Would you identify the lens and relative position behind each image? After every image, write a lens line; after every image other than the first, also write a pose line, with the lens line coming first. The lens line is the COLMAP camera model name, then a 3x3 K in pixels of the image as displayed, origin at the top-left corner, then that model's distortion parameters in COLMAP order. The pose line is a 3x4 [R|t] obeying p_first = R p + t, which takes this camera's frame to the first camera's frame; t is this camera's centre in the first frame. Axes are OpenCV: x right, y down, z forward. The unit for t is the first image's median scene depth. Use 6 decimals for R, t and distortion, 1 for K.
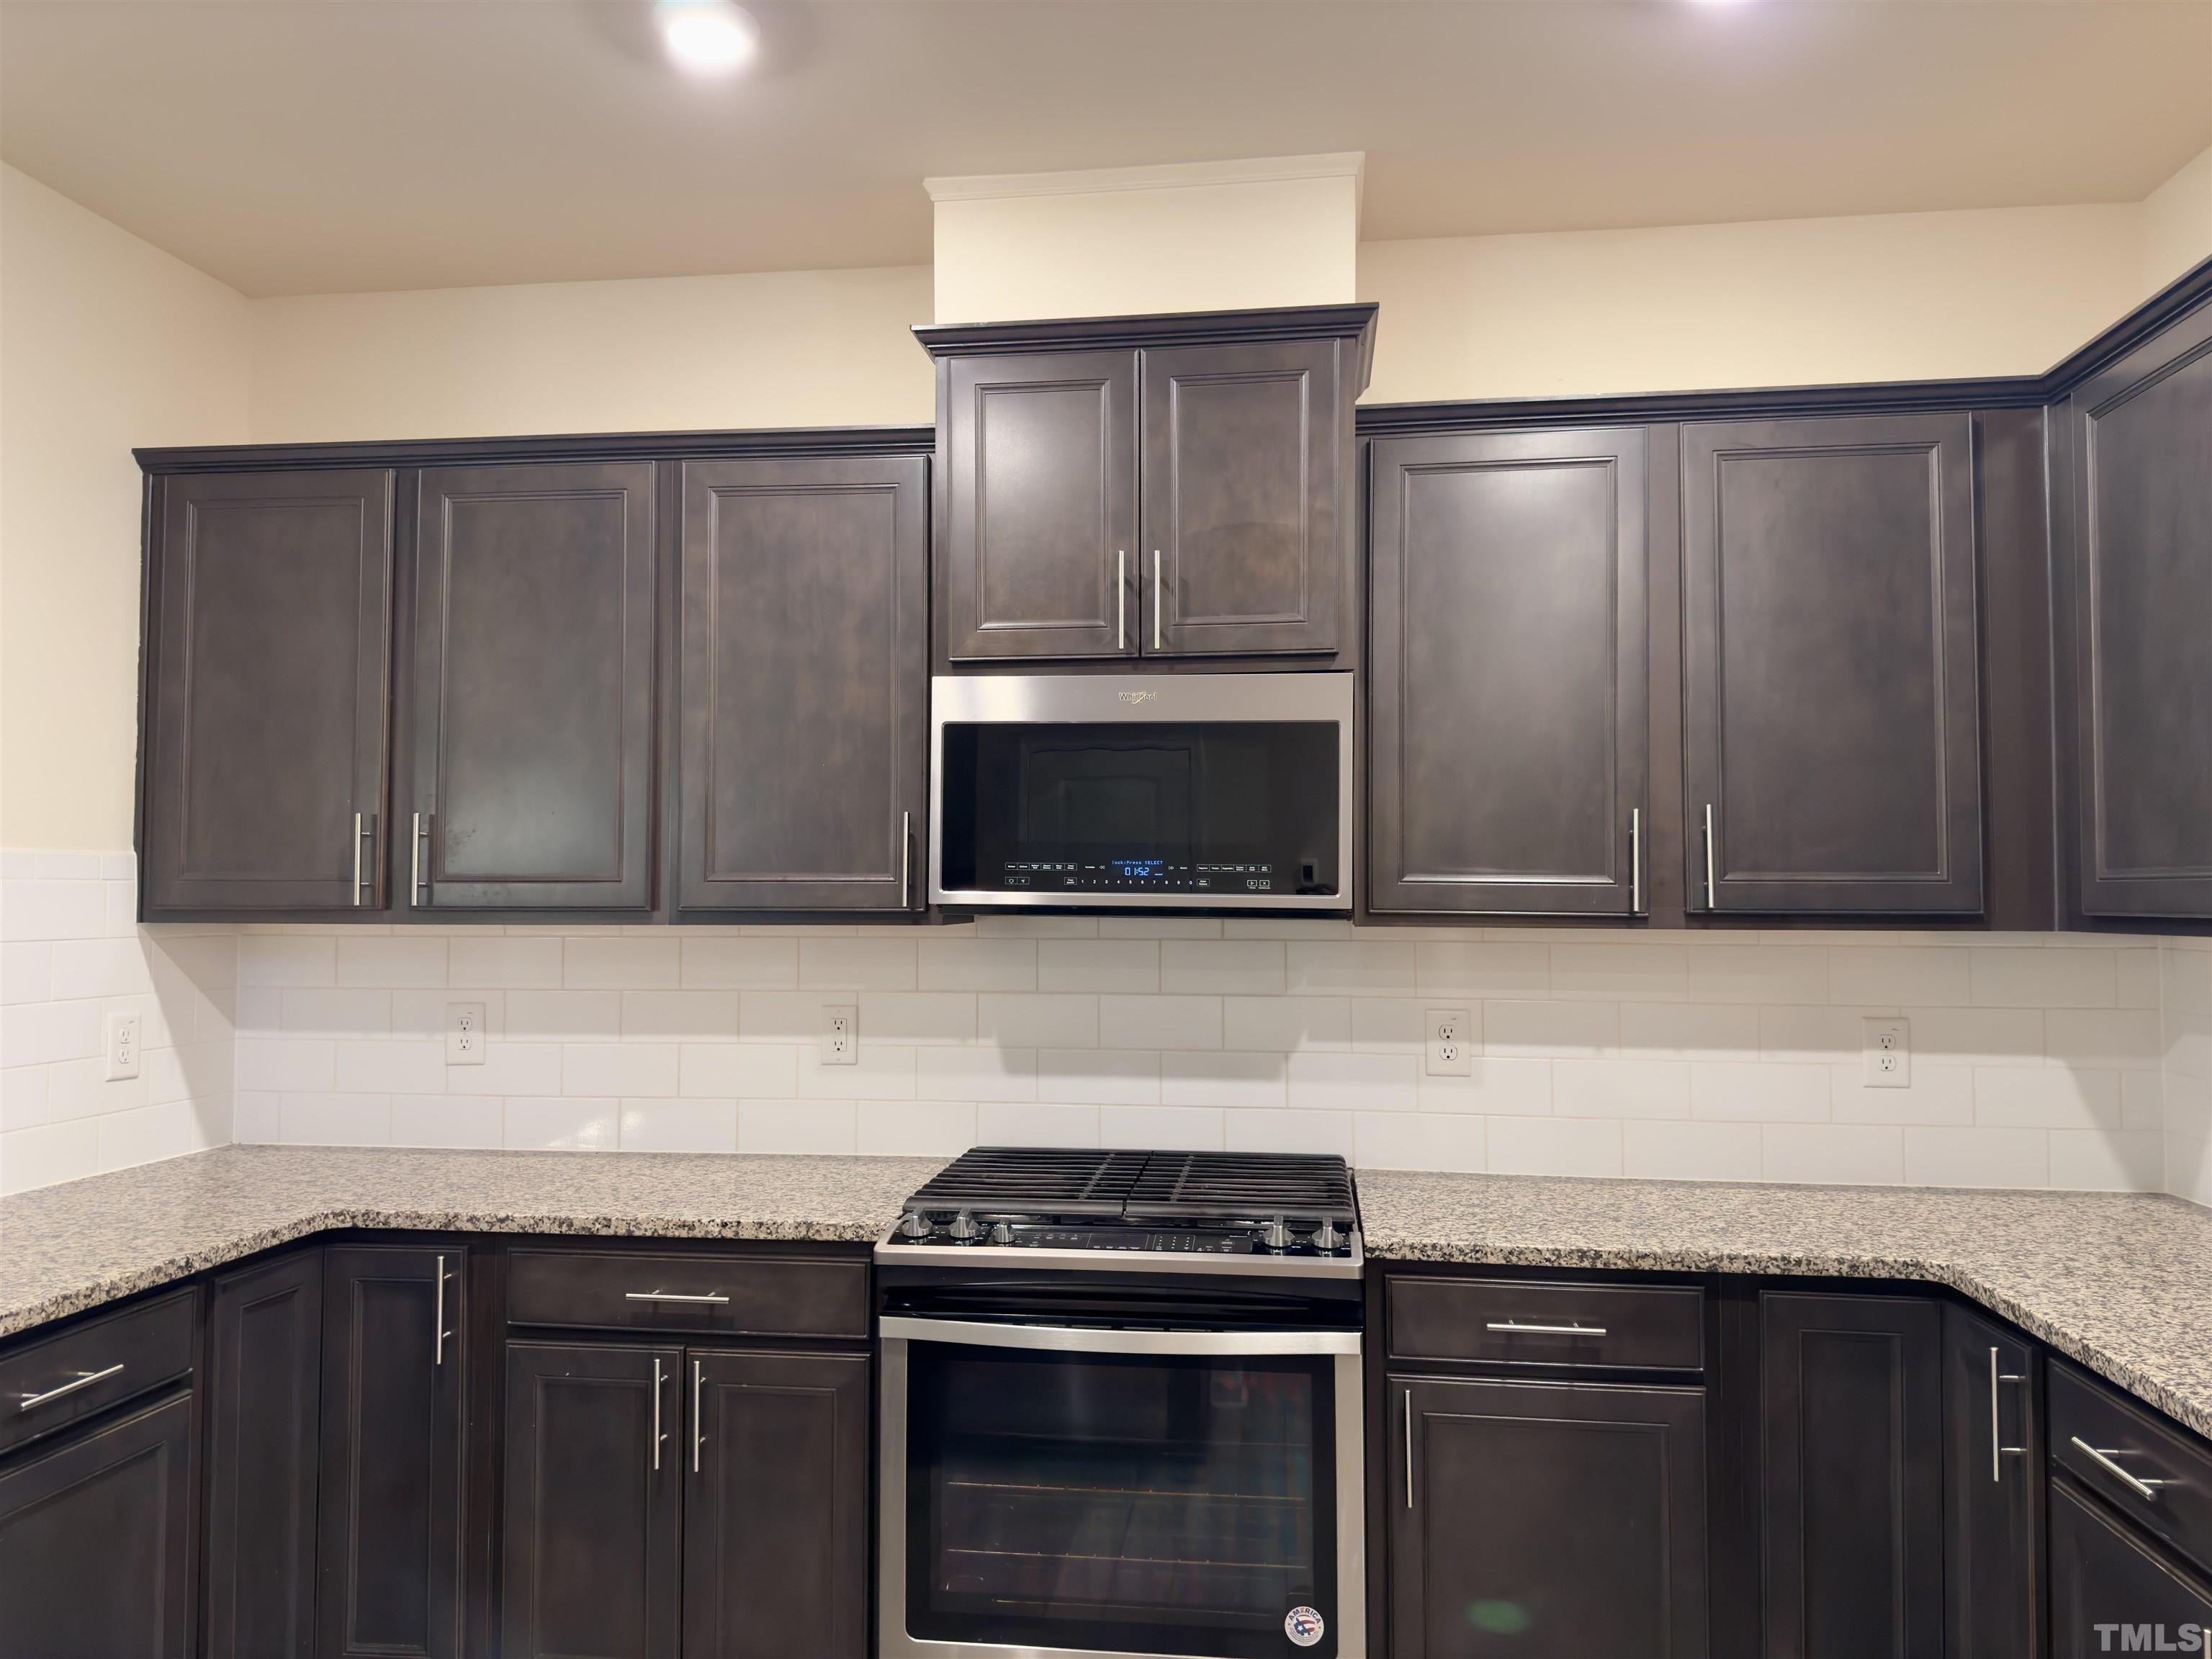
lens RADIAL K [[1546.1, 0, 1105.2], [0, 1546.1, 820.3], [0, 0, 1]] dist [0.096159, -0.164607]
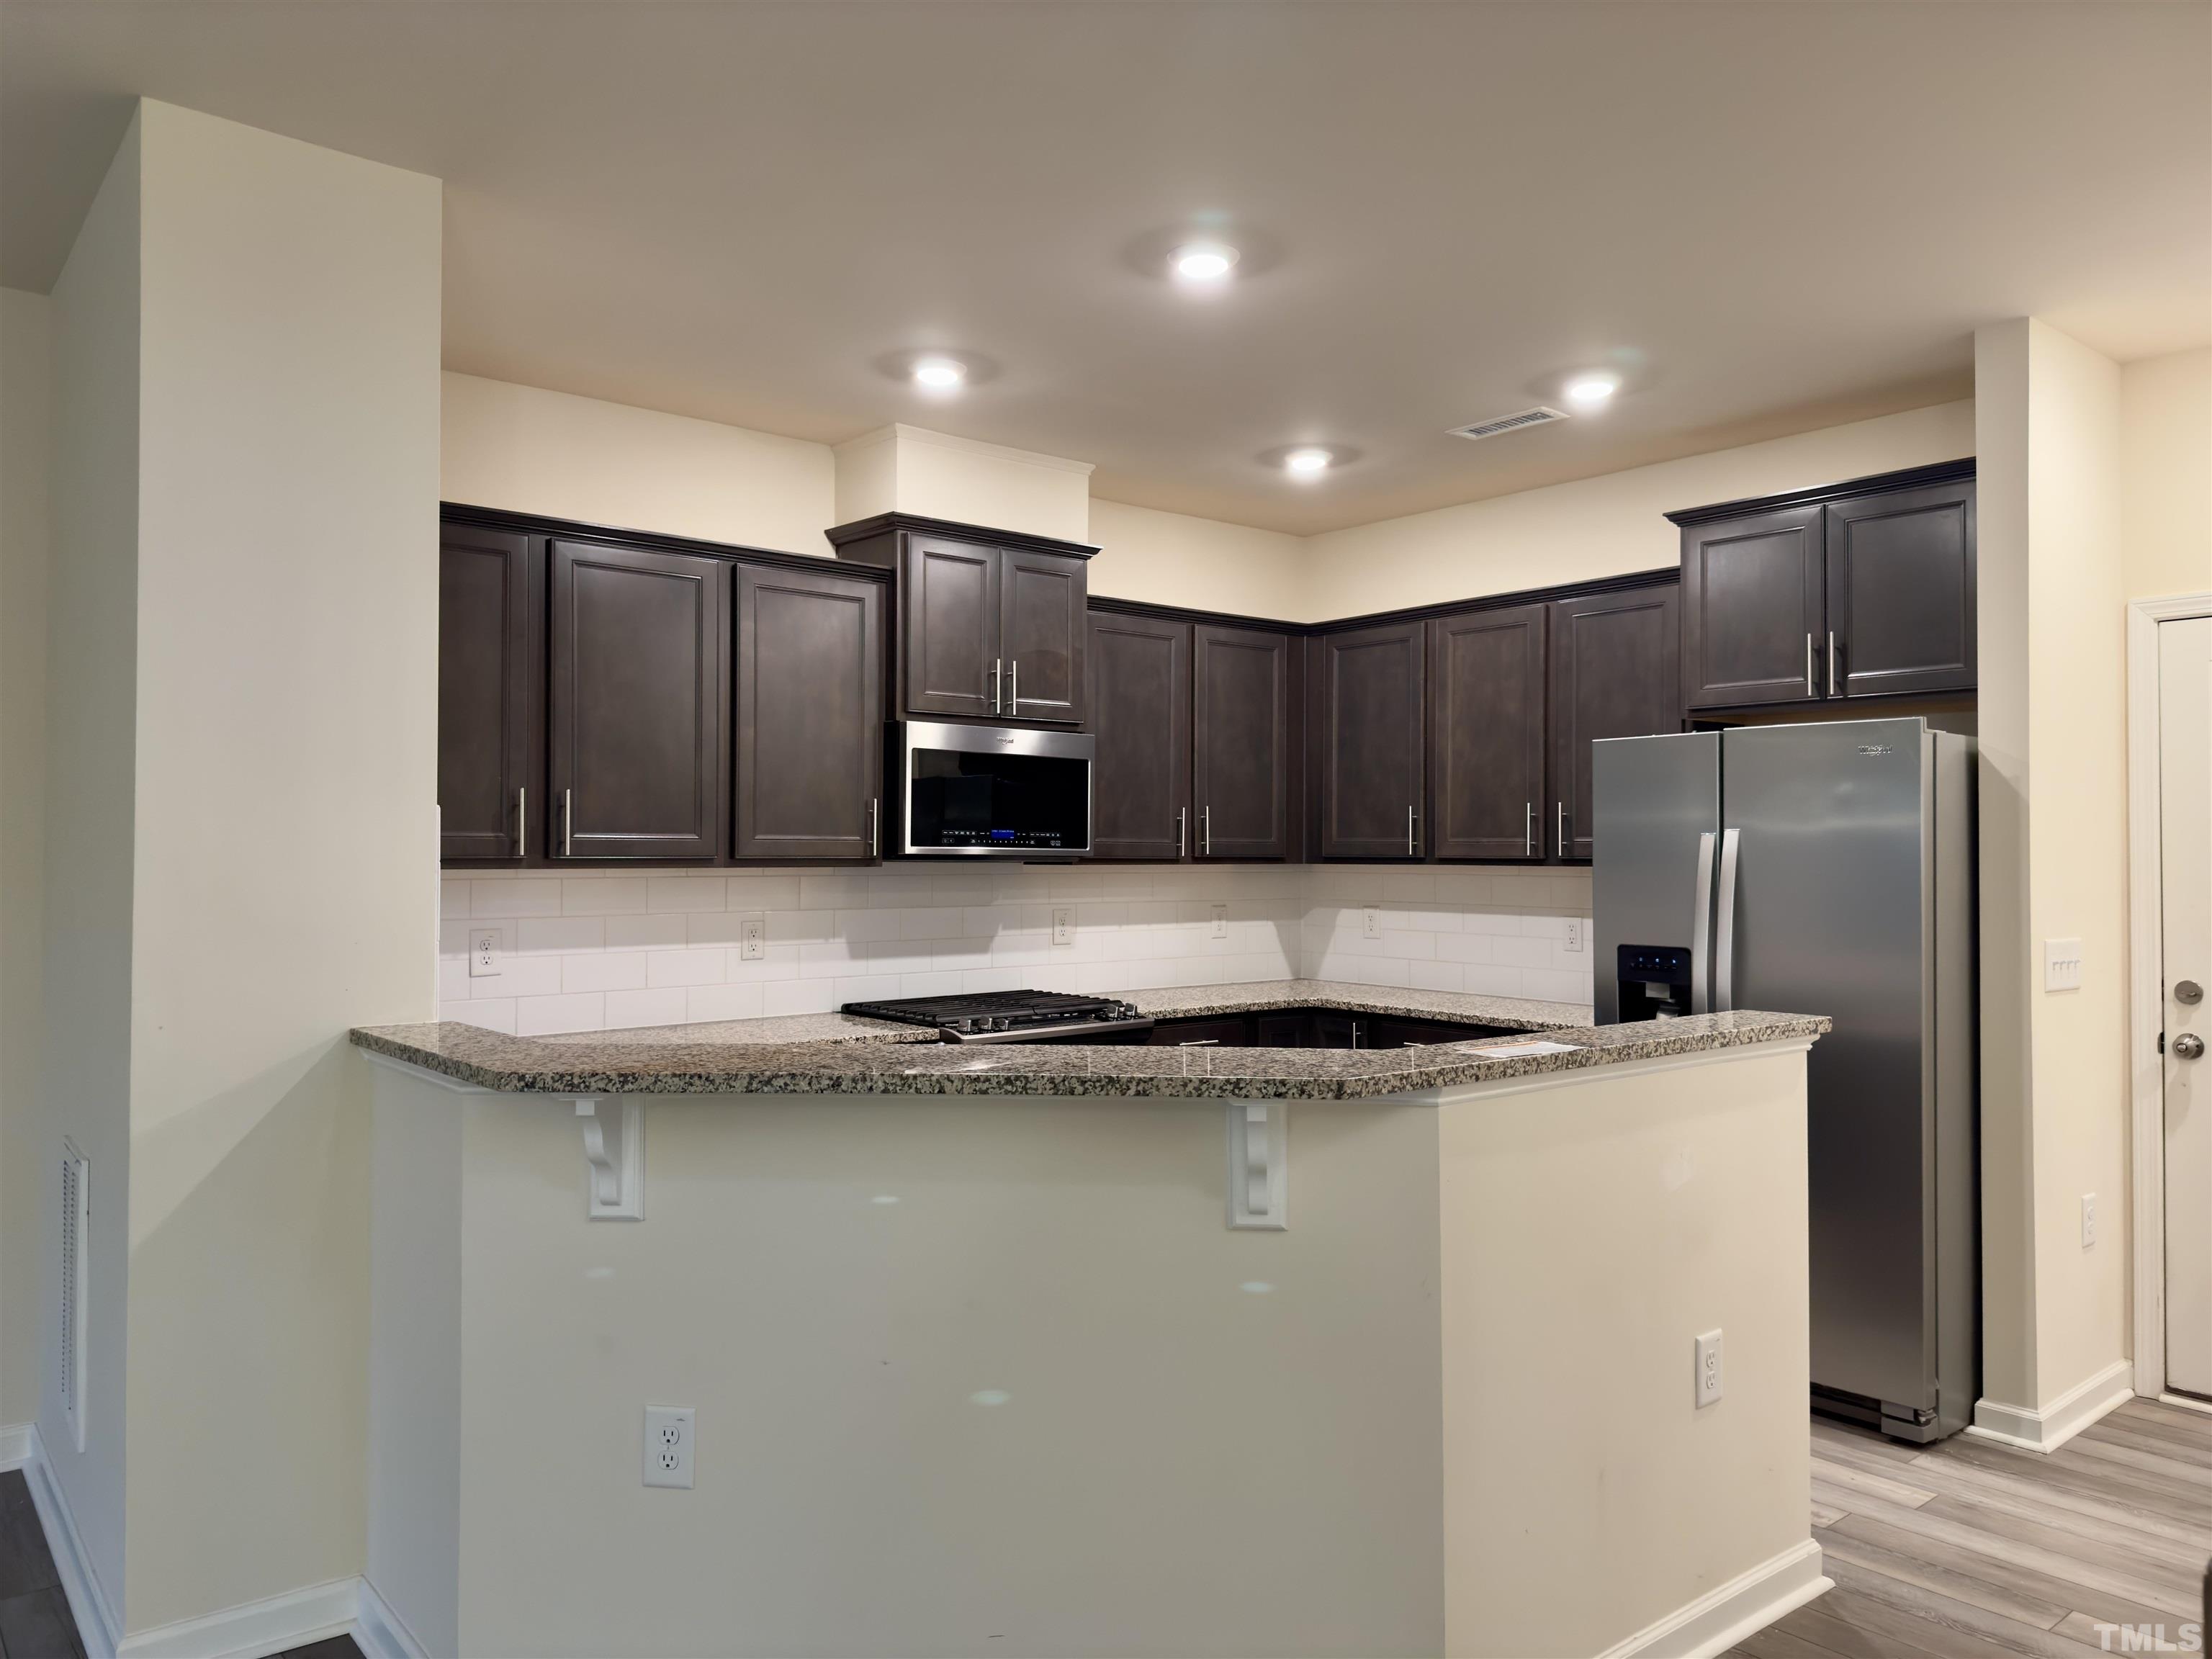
lens RADIAL K [[1542.7, 0, 1097.2], [0, 1542.7, 824.8], [0, 0, 1]] dist [0.122007, -0.172904]
pose [[0.680049, 0.011334, 0.733079, -1.236327], [-0.035616, 0.999211, 0.017592, -0.015860], [-0.732301, -0.038073, 0.679916, -0.324020]]
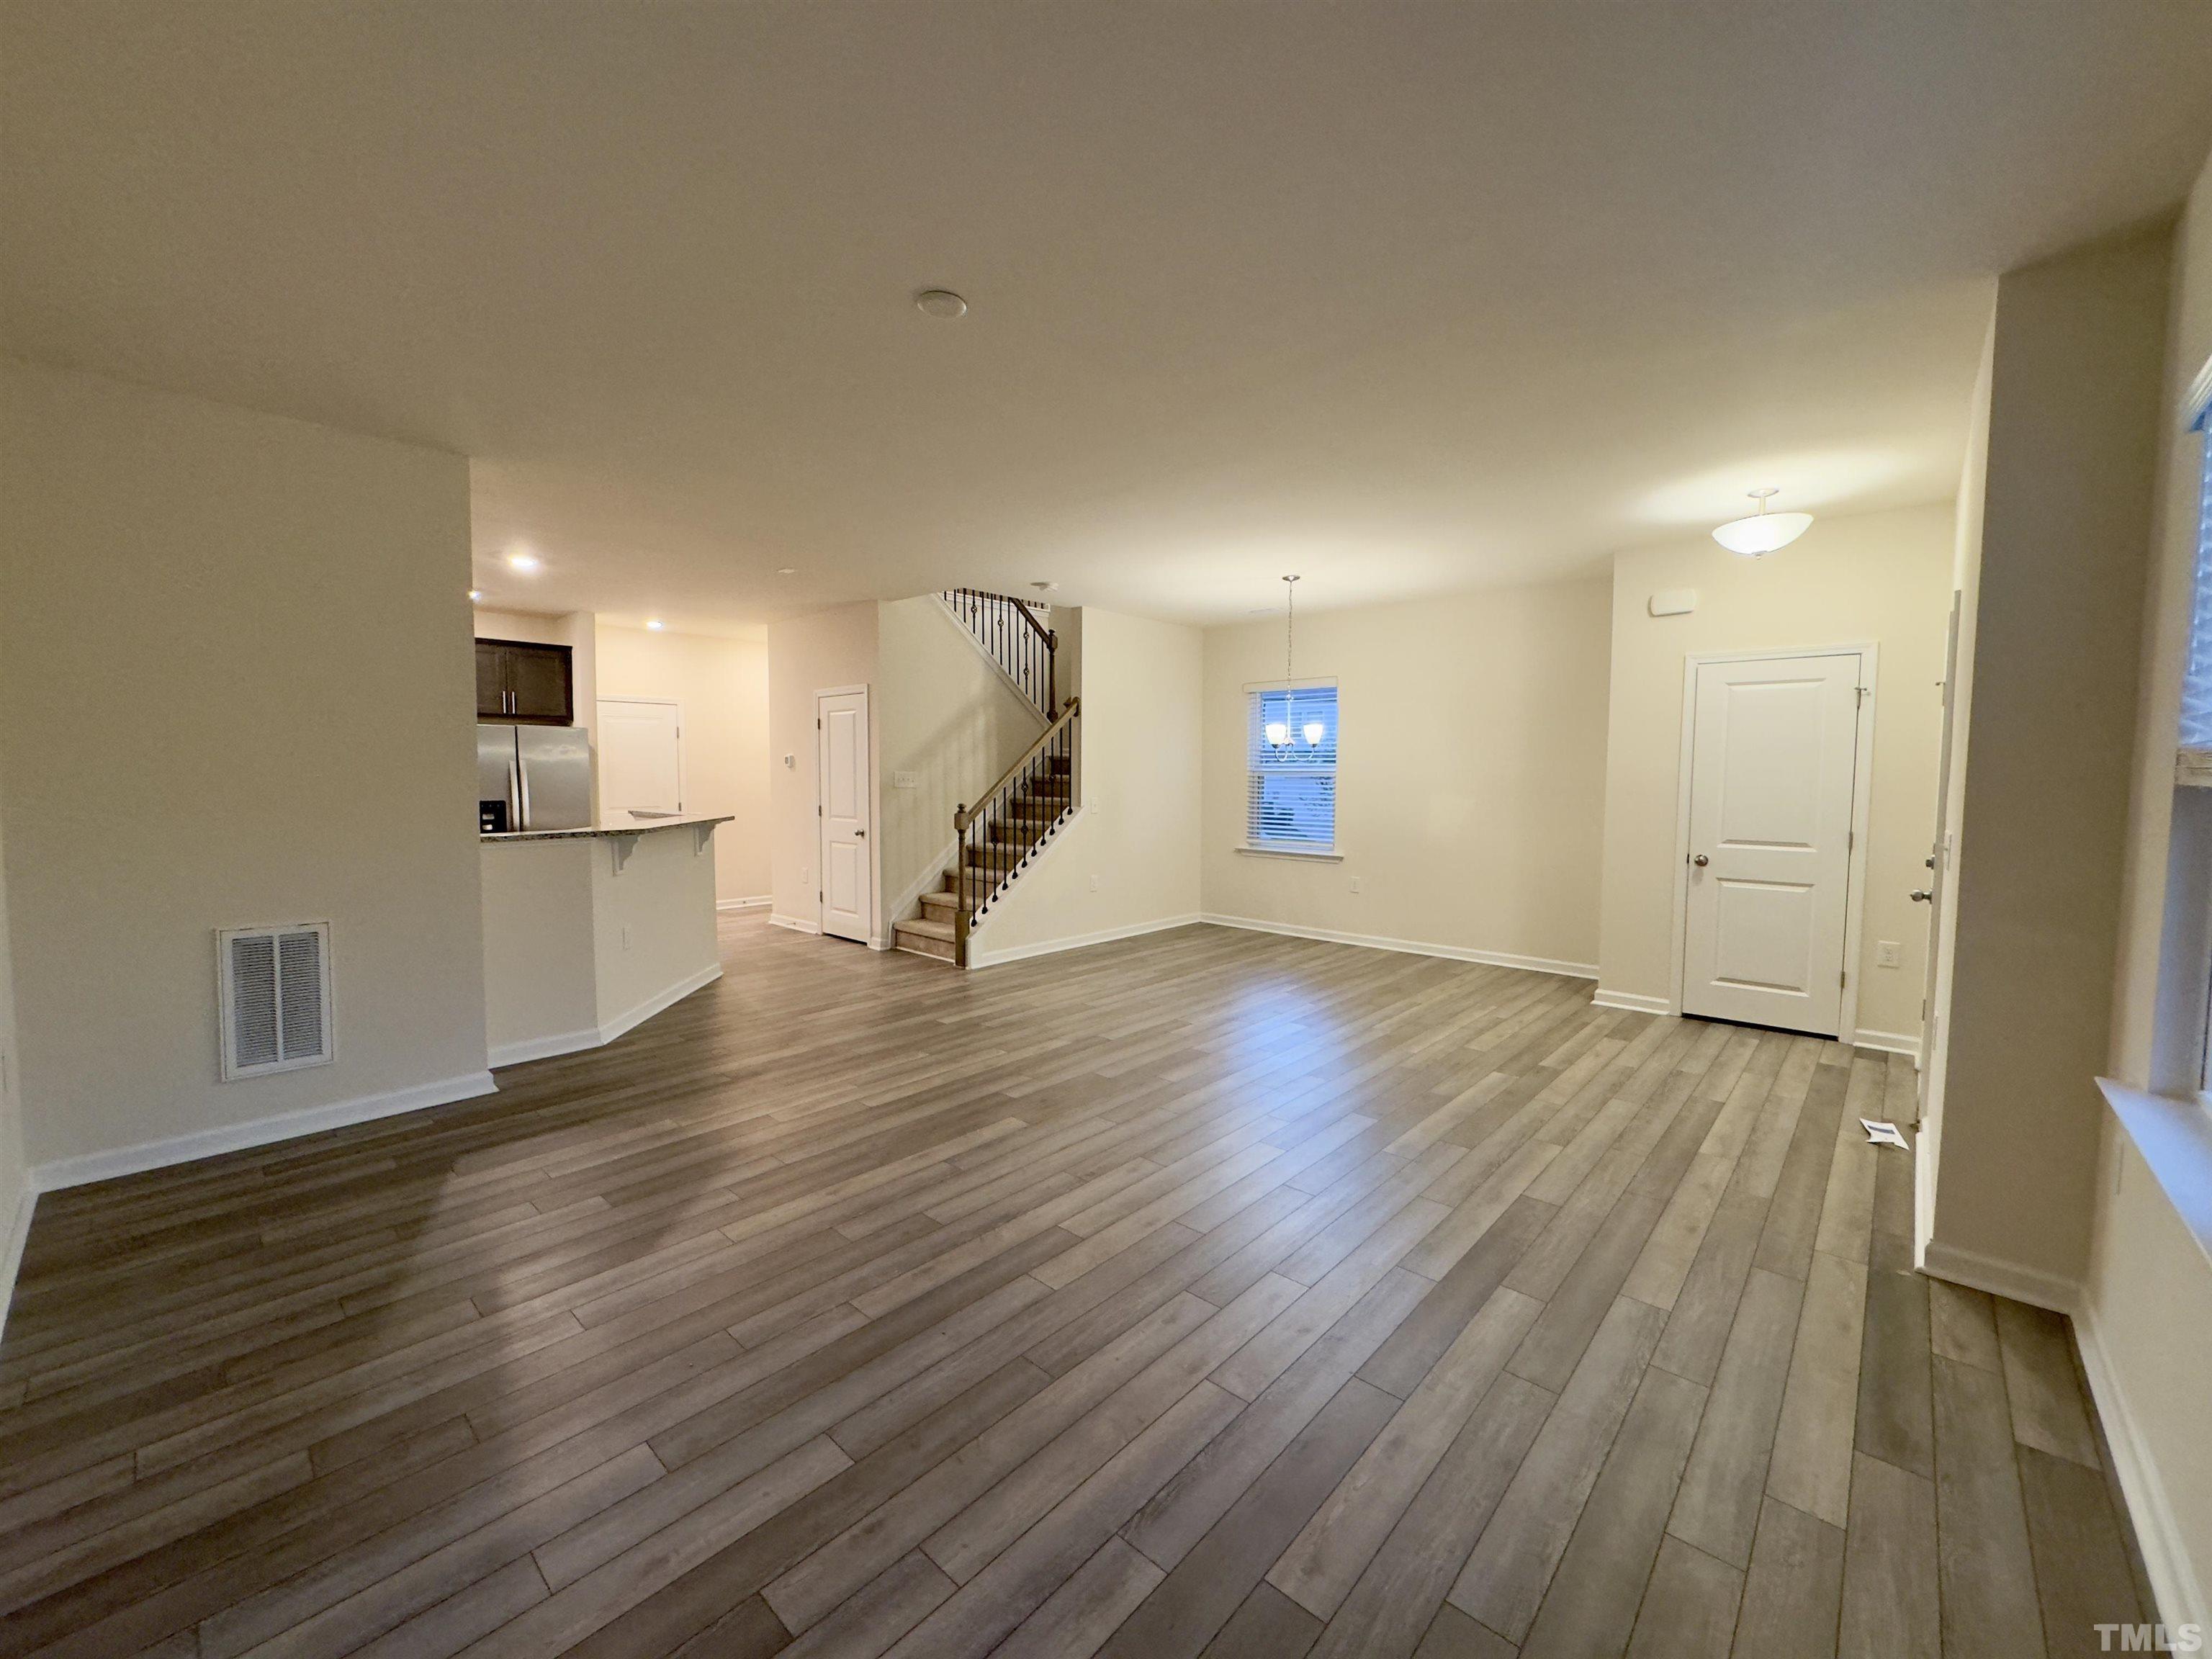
lens RADIAL K [[885.8, 0, 1106.2], [0, 885.8, 824.6], [0, 0, 1]] dist [-0.000443, -0.000063]
pose [[-0.820067, -0.038835, 0.570948, -2.534549], [-0.032797, 0.999244, 0.020859, 0.070342], [-0.571327, -0.001620, -0.820721, 1.368393]]
